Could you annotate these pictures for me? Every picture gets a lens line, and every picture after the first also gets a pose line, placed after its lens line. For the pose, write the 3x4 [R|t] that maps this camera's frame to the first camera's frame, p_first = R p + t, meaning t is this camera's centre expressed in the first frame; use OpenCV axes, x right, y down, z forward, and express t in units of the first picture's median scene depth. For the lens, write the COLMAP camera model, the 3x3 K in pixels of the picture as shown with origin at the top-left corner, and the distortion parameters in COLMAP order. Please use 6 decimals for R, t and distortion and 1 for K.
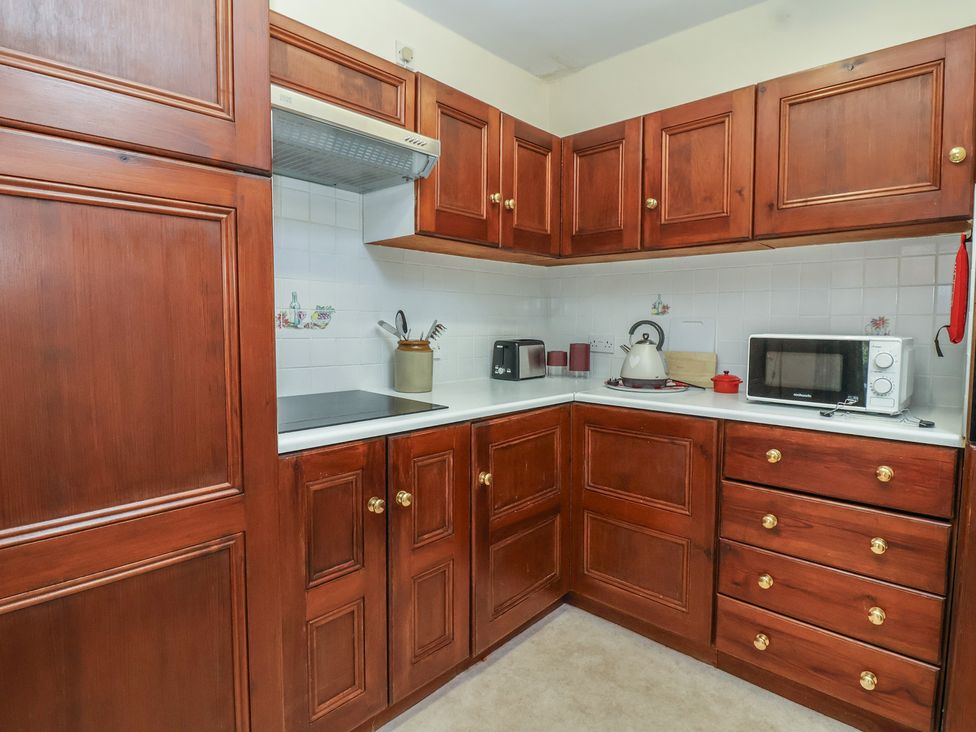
lens RADIAL K [[522.5, 0, 491.5], [0, 522.5, 351.3], [0, 0, 1]] dist [0.000613, -0.012515]
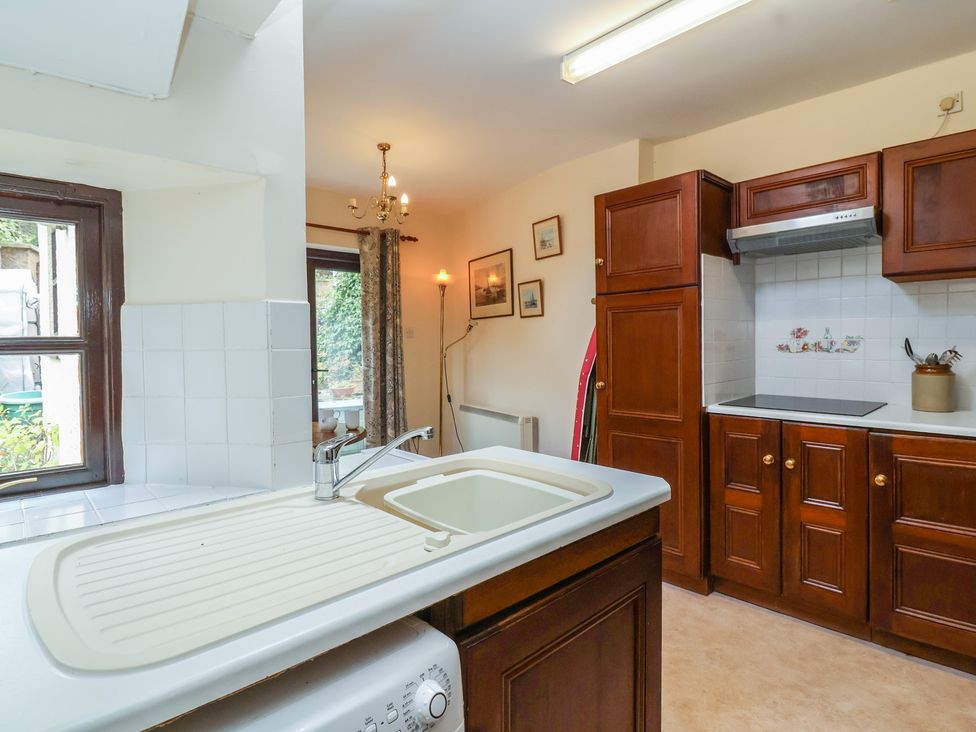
lens RADIAL K [[522.5, 0, 491.5], [0, 522.5, 351.3], [0, 0, 1]] dist [0.000613, -0.012515]
pose [[-0.067568, 0.012775, -0.997633, 1.151266], [-0.047500, 0.998743, 0.016006, -0.025714], [0.996583, 0.048469, -0.066876, 0.168287]]
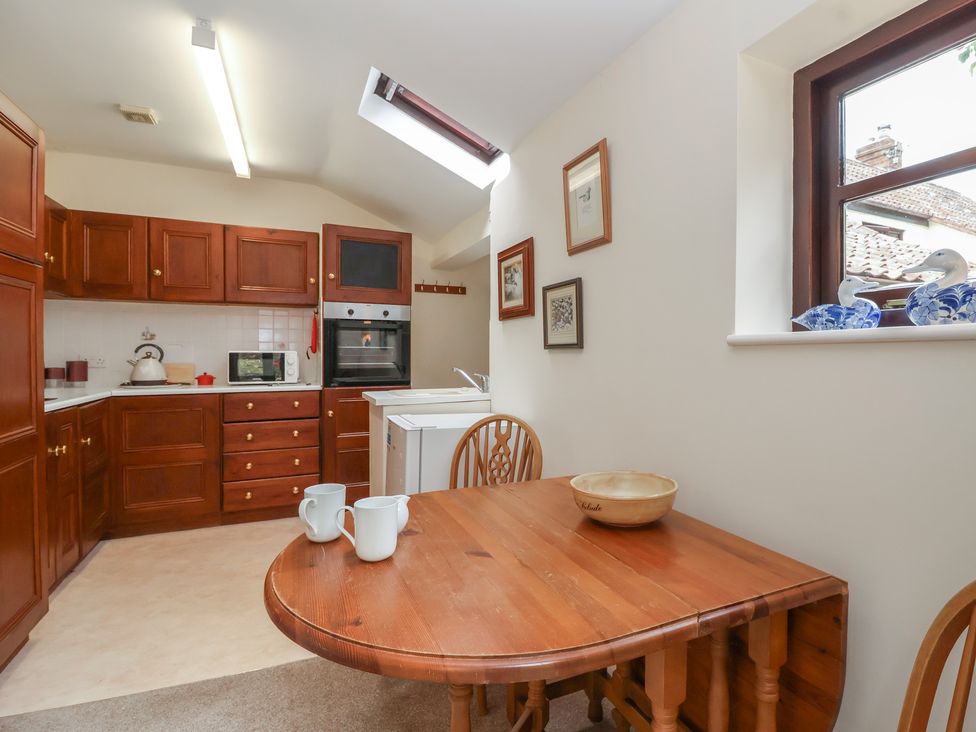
lens RADIAL K [[561.6, 0, 588.2], [0, 561.6, 359.5], [0, 0, 1]] dist [0.000431, -0.016353]
pose [[0.318368, -0.017157, 0.947812, -1.050352], [0.053006, 0.998594, 0.000272, 0.069067], [-0.946484, 0.050153, 0.318830, -0.936419]]
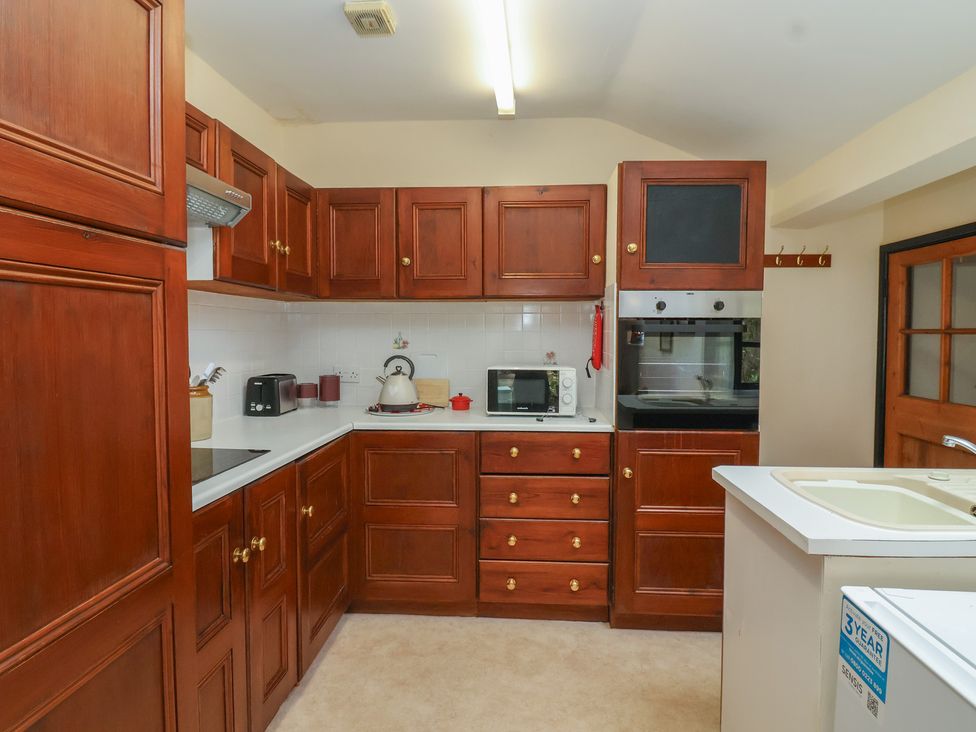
lens RADIAL K [[536.2, 0, 486.9], [0, 536.2, 352.4], [0, 0, 1]] dist [-0.000618, -0.000830]
pose [[0.779722, -0.027479, 0.625523, -0.383424], [0.039390, 0.999210, -0.005206, -0.062406], [-0.624886, 0.028699, 0.780188, -0.108590]]
